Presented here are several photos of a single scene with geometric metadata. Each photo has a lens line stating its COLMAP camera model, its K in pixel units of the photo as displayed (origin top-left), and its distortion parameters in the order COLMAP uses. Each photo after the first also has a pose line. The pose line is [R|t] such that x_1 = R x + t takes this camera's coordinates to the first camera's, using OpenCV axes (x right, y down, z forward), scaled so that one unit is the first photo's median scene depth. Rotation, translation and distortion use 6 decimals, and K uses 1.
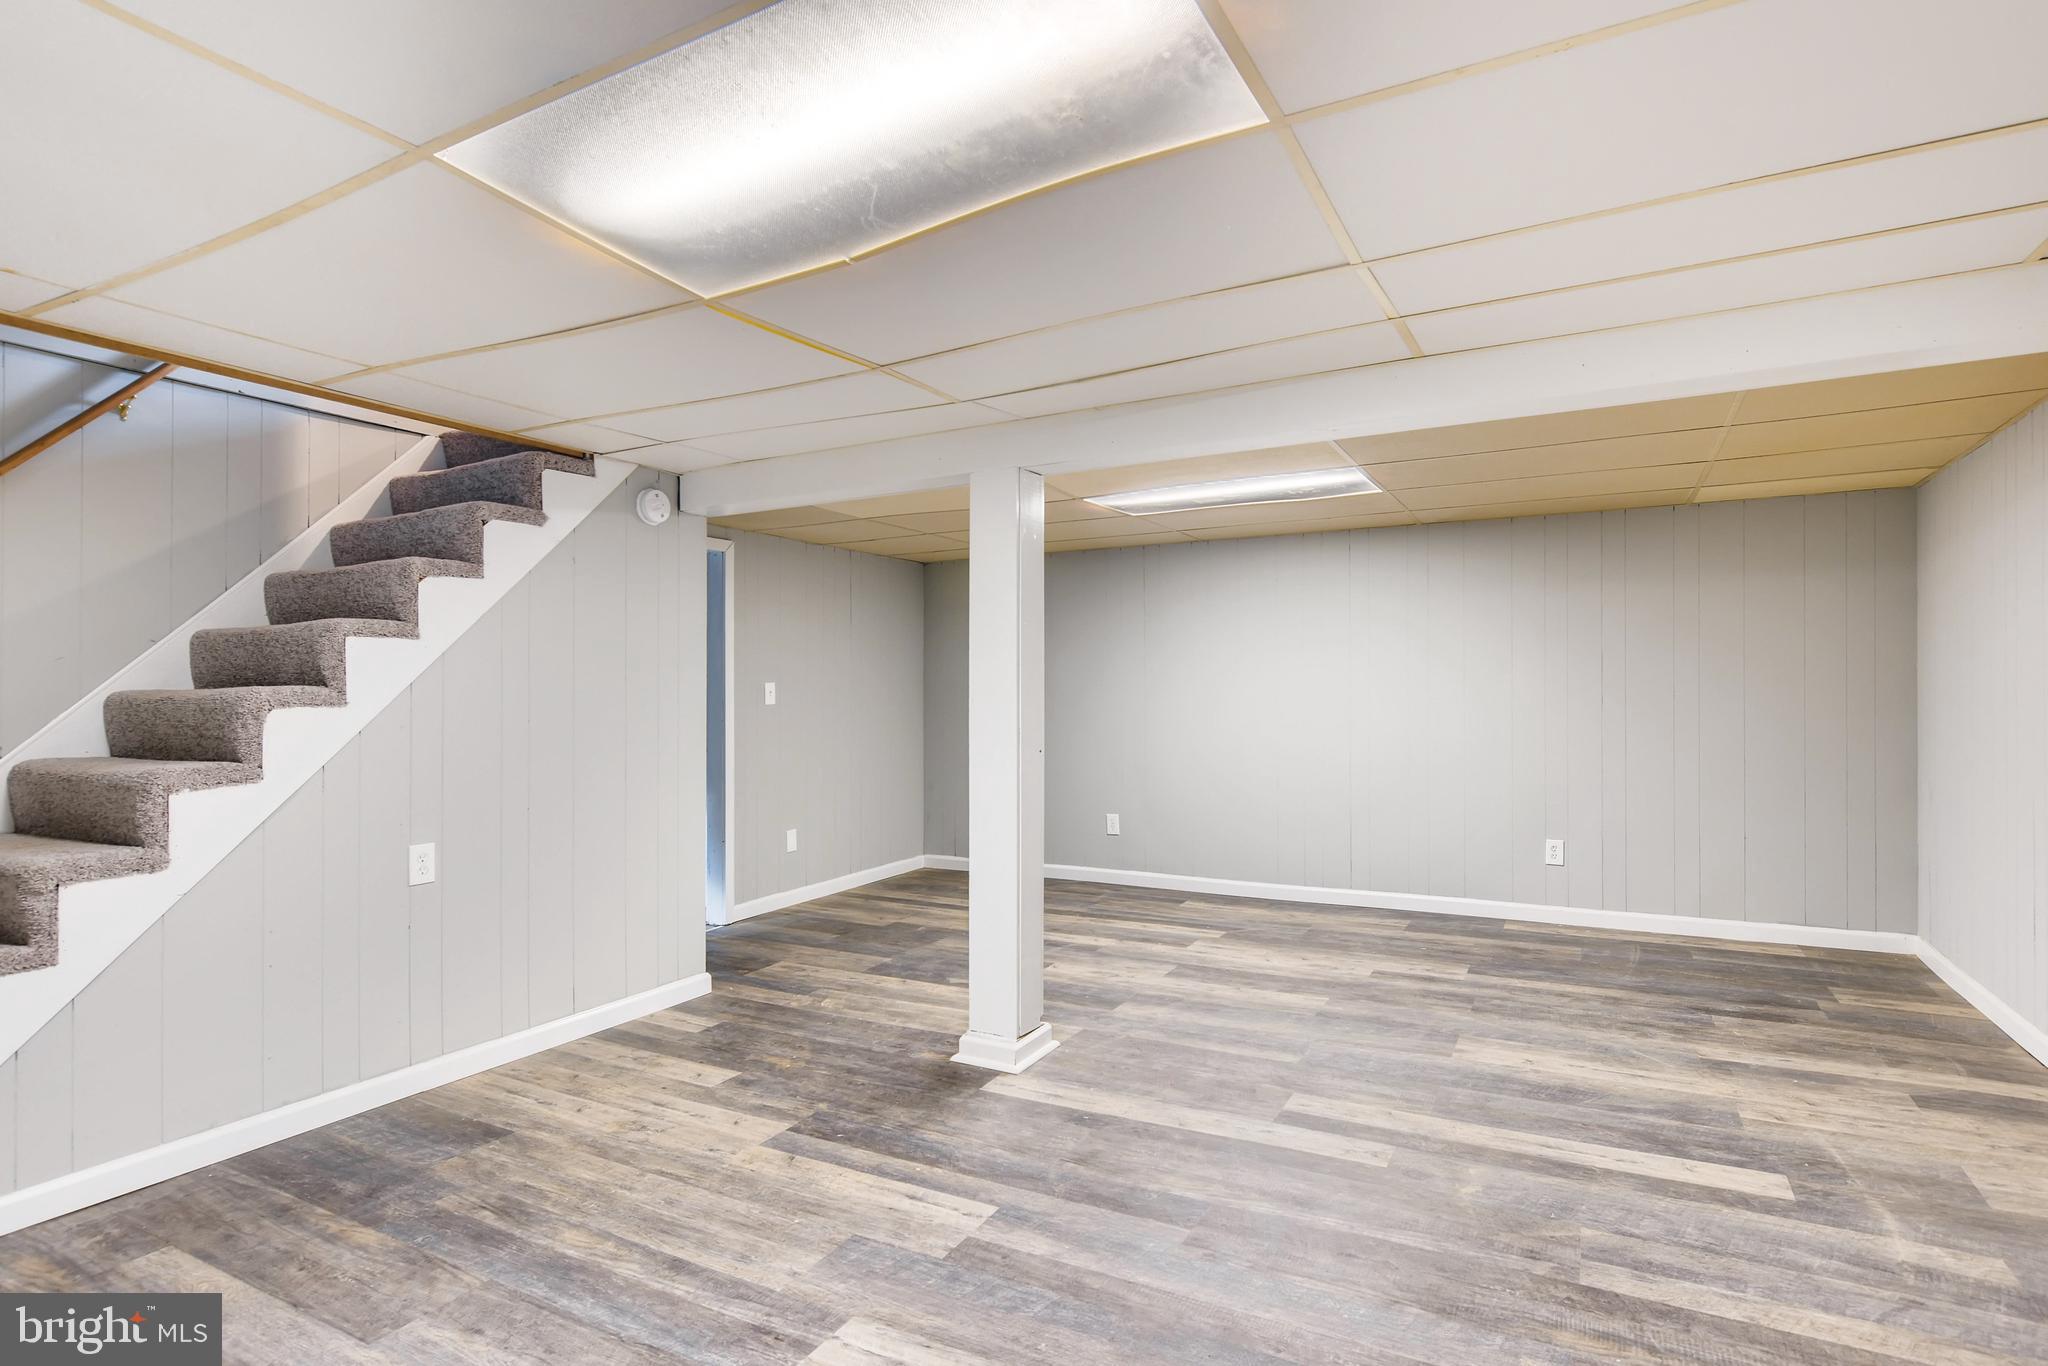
lens RADIAL K [[1052.9, 0, 1024.5], [0, 1052.9, 686.2], [0, 0, 1]] dist [-0.002477, 0.001487]
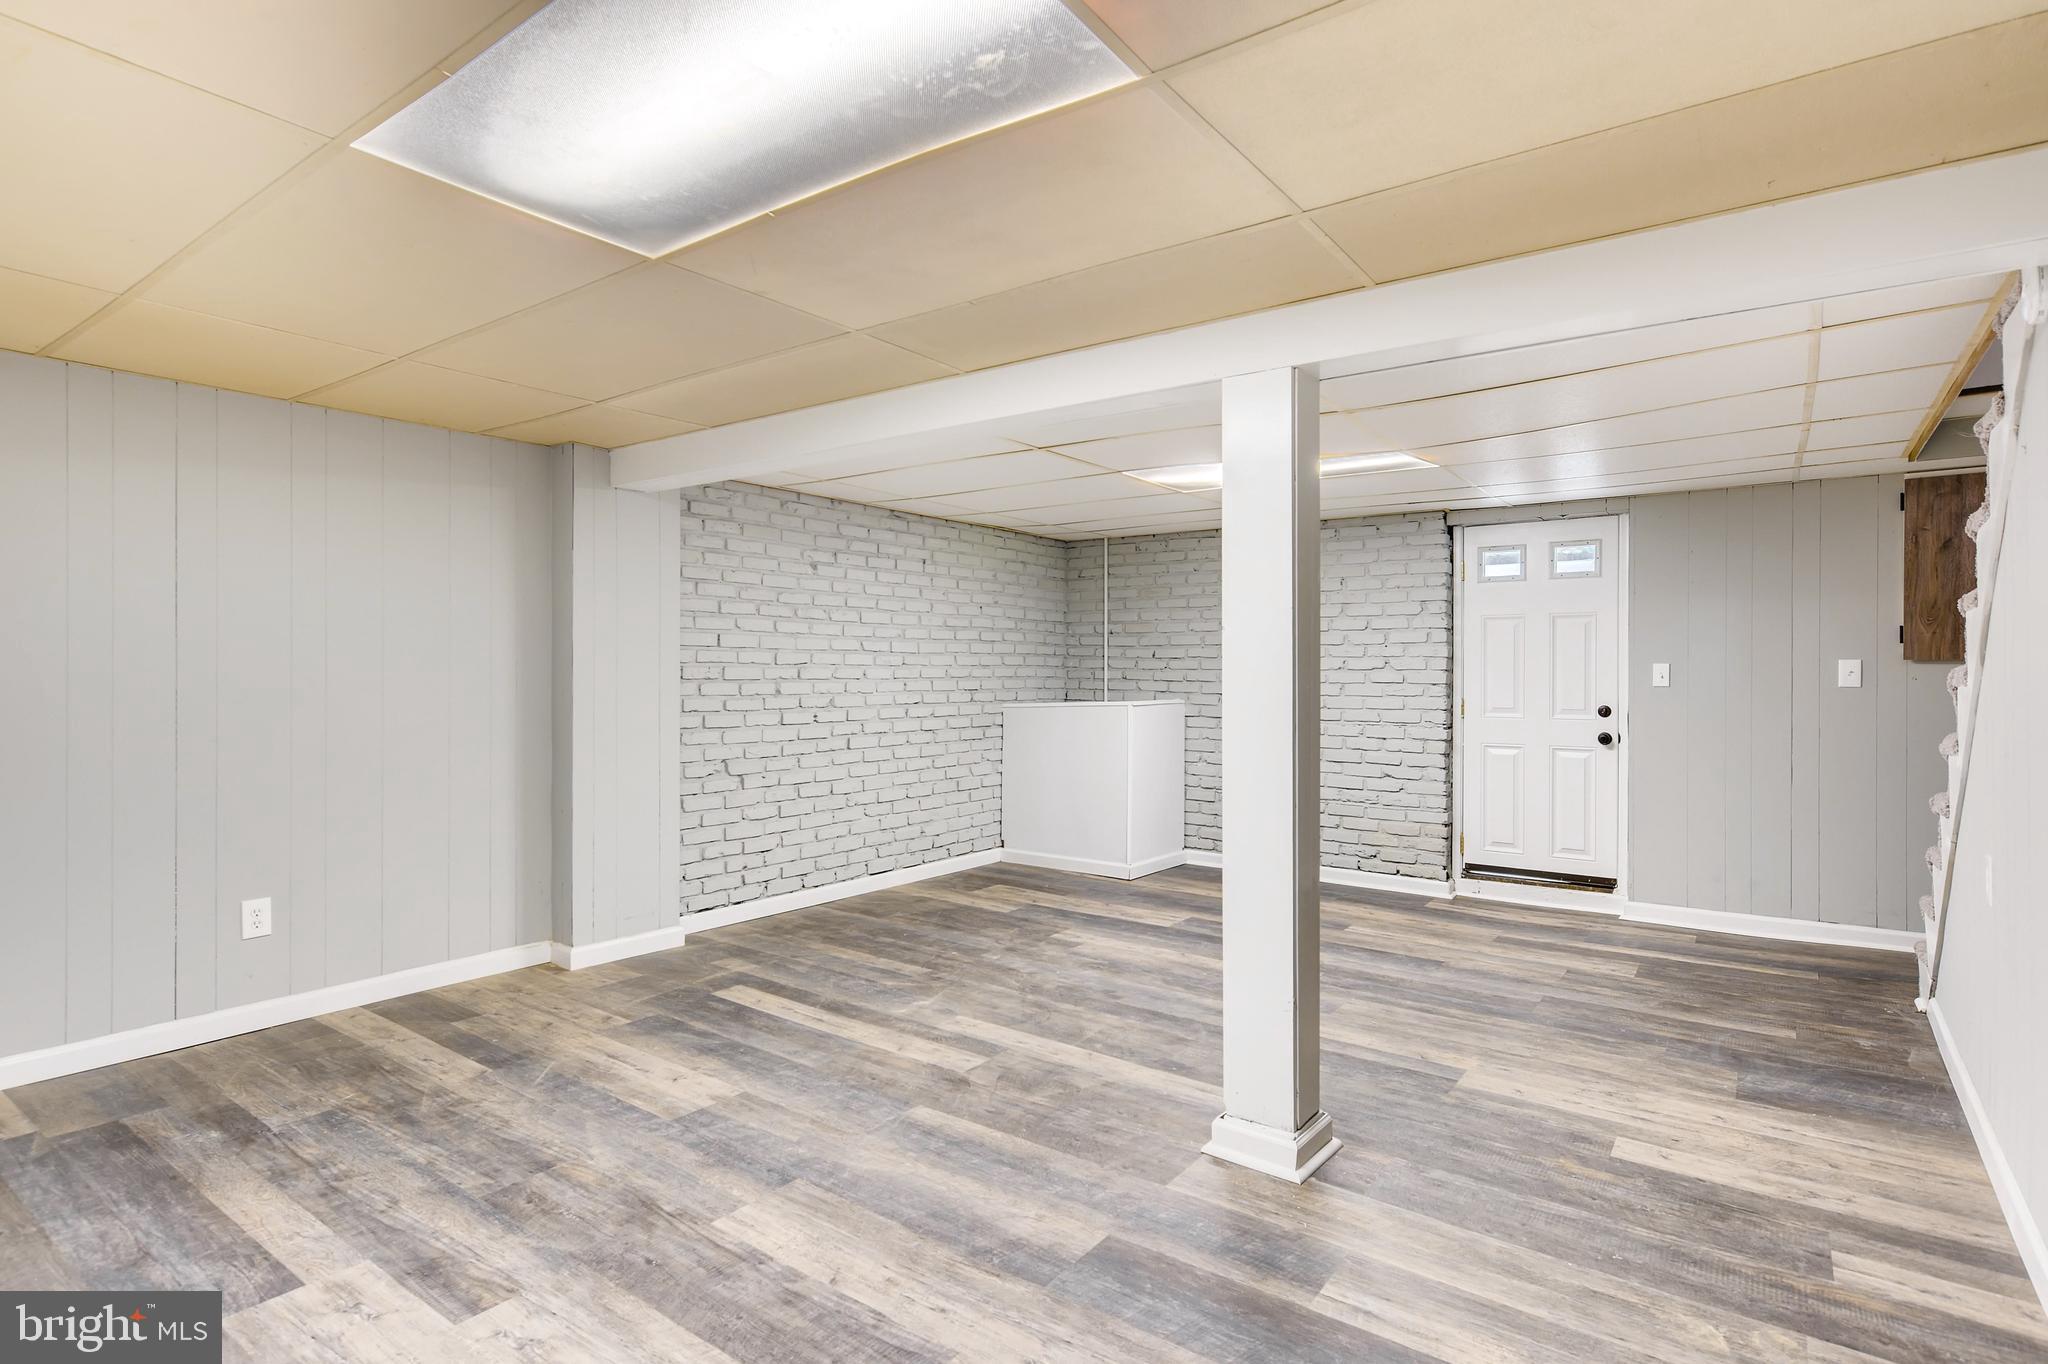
lens RADIAL K [[1052.9, 0, 1021.4], [0, 1052.9, 678.0], [0, 0, 1]] dist [-0.002477, 0.001487]
pose [[-0.992195, 0.001092, 0.124694, 0.075077], [0.000895, 0.999998, -0.001638, 0.012887], [-0.124696, -0.001514, -0.992194, 1.983769]]
